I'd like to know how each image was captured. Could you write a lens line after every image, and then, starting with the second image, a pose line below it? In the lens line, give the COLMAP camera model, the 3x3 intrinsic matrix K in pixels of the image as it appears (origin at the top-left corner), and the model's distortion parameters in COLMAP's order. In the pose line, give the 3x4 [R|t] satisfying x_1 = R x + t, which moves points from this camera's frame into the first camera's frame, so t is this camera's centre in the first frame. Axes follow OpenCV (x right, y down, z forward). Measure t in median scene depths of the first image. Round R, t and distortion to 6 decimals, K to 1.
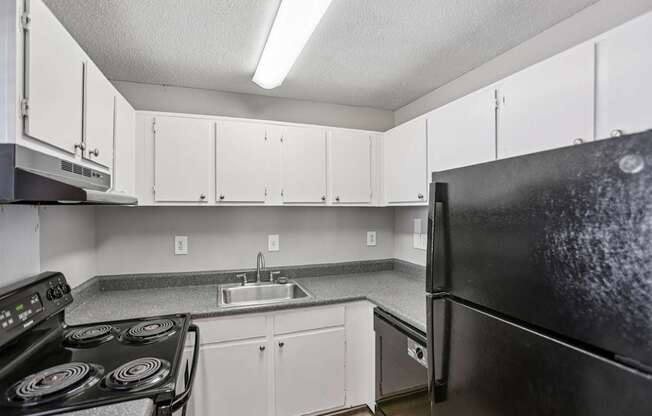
lens RADIAL K [[303.5, 0, 318.9], [0, 303.5, 206.9], [0, 0, 1]] dist [-0.051916, 0.024958]
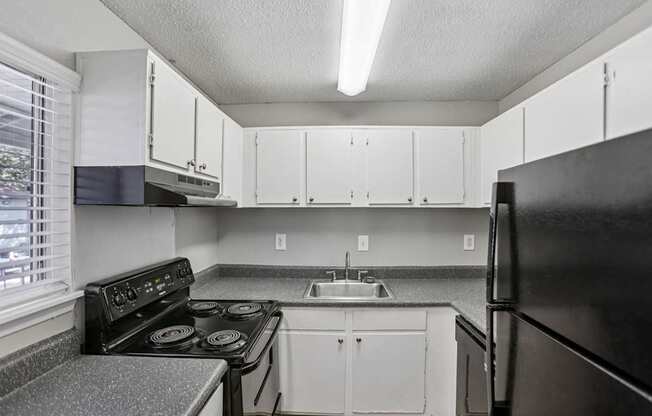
lens RADIAL K [[306.5, 0, 326.0], [0, 306.5, 208.0], [0, 0, 1]] dist [-0.066223, 0.041833]
pose [[0.932219, -0.000677, -0.361894, 0.147353], [0.001188, 0.999999, 0.001188, -0.002858], [0.361892, -0.001537, 0.932219, -0.022293]]
